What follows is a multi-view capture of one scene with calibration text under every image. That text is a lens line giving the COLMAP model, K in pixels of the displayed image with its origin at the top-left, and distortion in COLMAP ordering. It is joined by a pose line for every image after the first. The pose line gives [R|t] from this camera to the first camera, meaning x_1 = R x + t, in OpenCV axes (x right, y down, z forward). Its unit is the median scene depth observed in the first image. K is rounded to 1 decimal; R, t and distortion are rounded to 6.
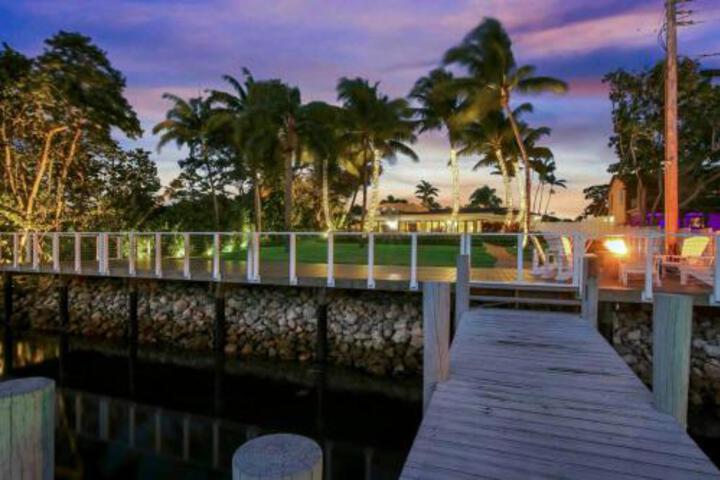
lens RADIAL K [[355.0, 0, 360.0], [0, 355.0, 255.9], [0, 0, 1]] dist [-0.014131, 0.000289]
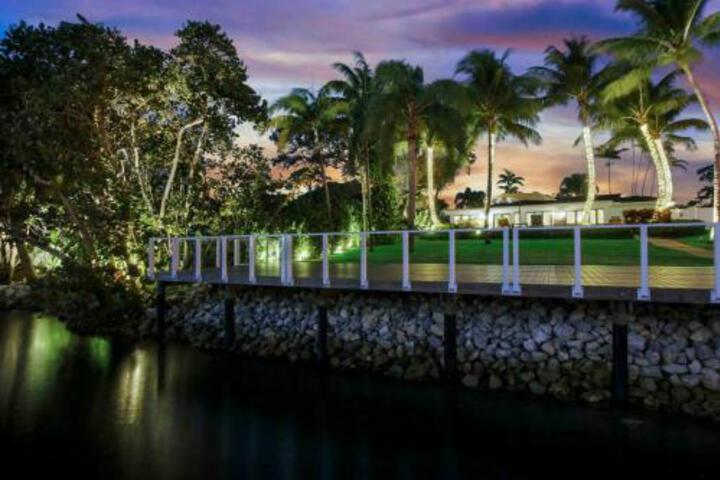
lens RADIAL K [[376.3, 0, 360.0], [0, 376.3, 240.0], [0, 0, 1]] dist [-0.004507, -0.000306]
pose [[0.990083, -0.027191, -0.137824, -0.250995], [0.021517, 0.998865, -0.042496, -0.006145], [0.138823, 0.039109, 0.989545, 0.081200]]
